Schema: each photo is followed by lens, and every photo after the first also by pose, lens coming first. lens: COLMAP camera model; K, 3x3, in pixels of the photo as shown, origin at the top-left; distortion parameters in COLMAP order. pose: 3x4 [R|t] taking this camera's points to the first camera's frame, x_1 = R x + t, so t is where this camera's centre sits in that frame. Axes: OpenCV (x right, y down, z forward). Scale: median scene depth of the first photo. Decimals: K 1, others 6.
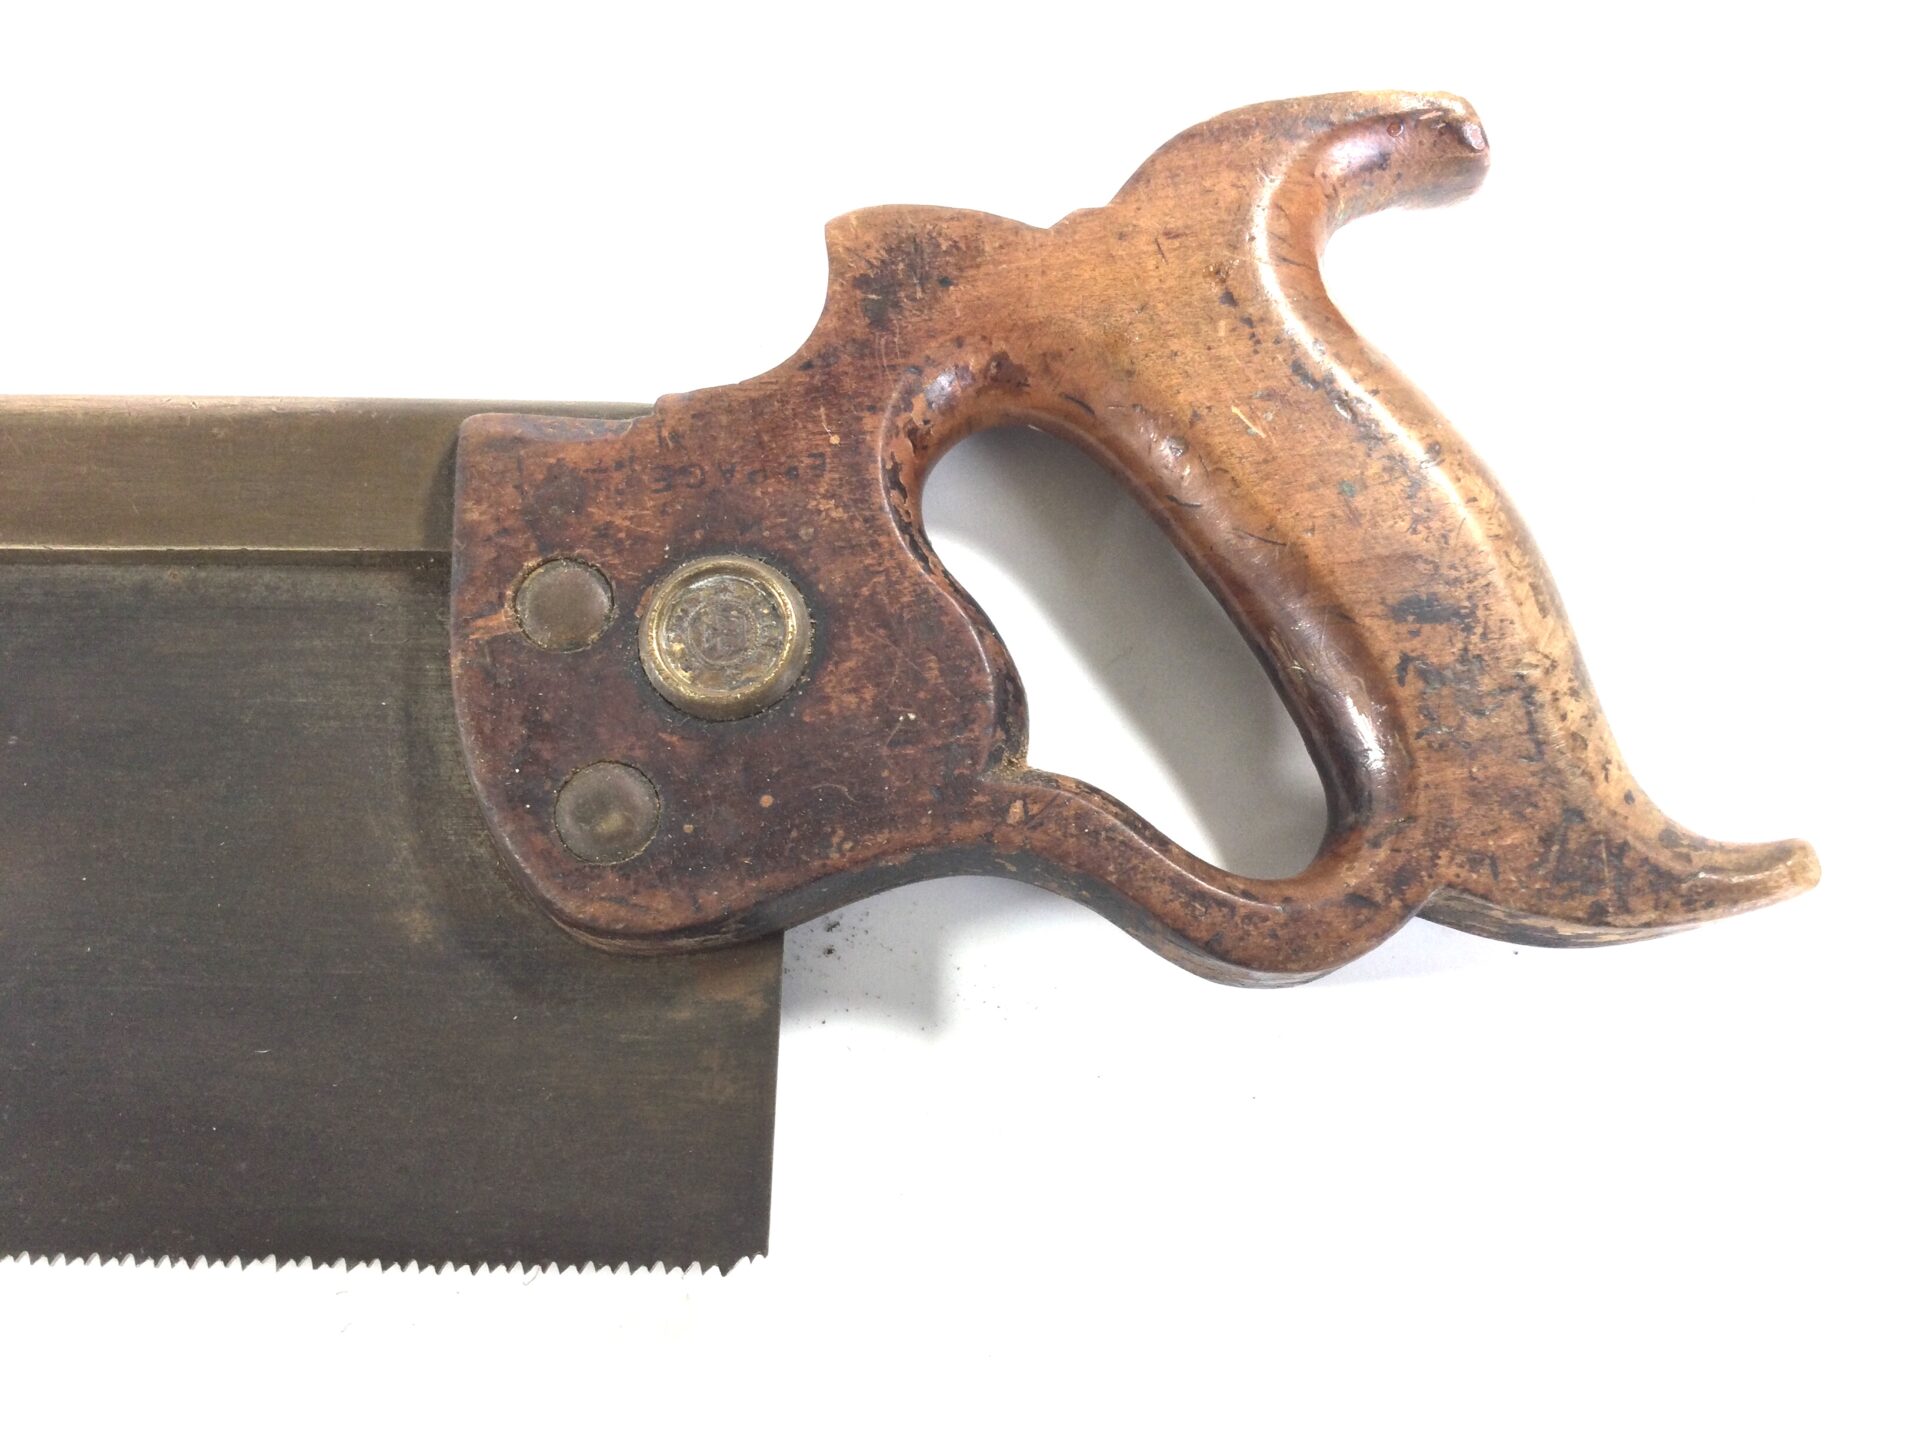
lens RADIAL K [[1681.0, 0, 971.2], [0, 1681.0, 719.9], [0, 0, 1]] dist [0.145434, -0.319184]
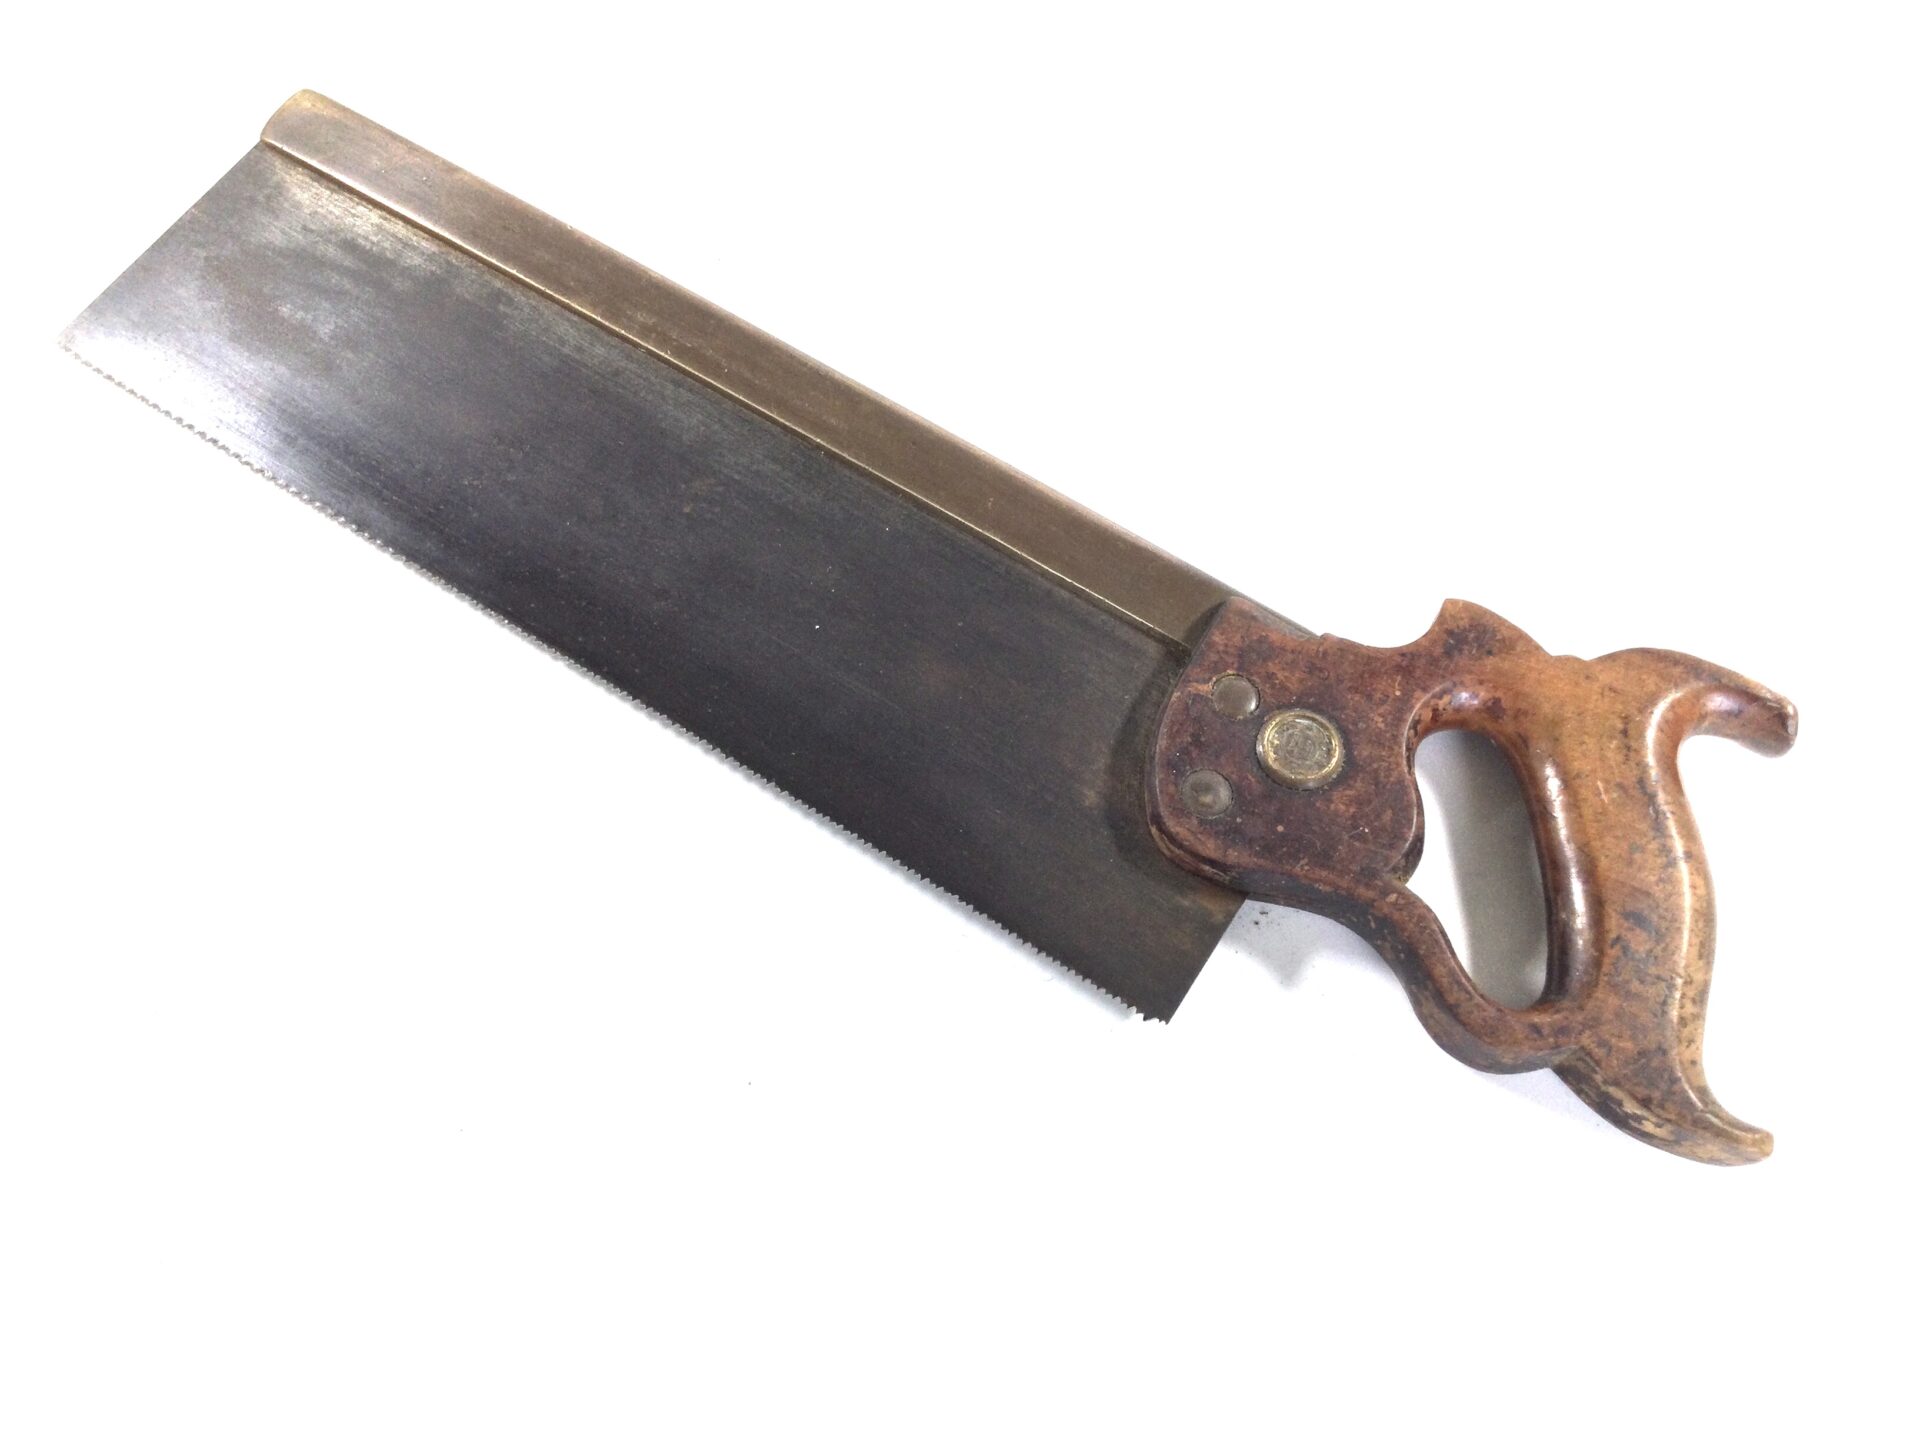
lens RADIAL K [[1681.0, 0, 971.2], [0, 1681.0, 719.9], [0, 0, 1]] dist [0.145434, -0.319184]
pose [[0.842807, 0.489649, -0.223430, -0.044408], [-0.520490, 0.847164, -0.106788, 0.327260], [0.136993, 0.206295, 0.968853, -0.959453]]
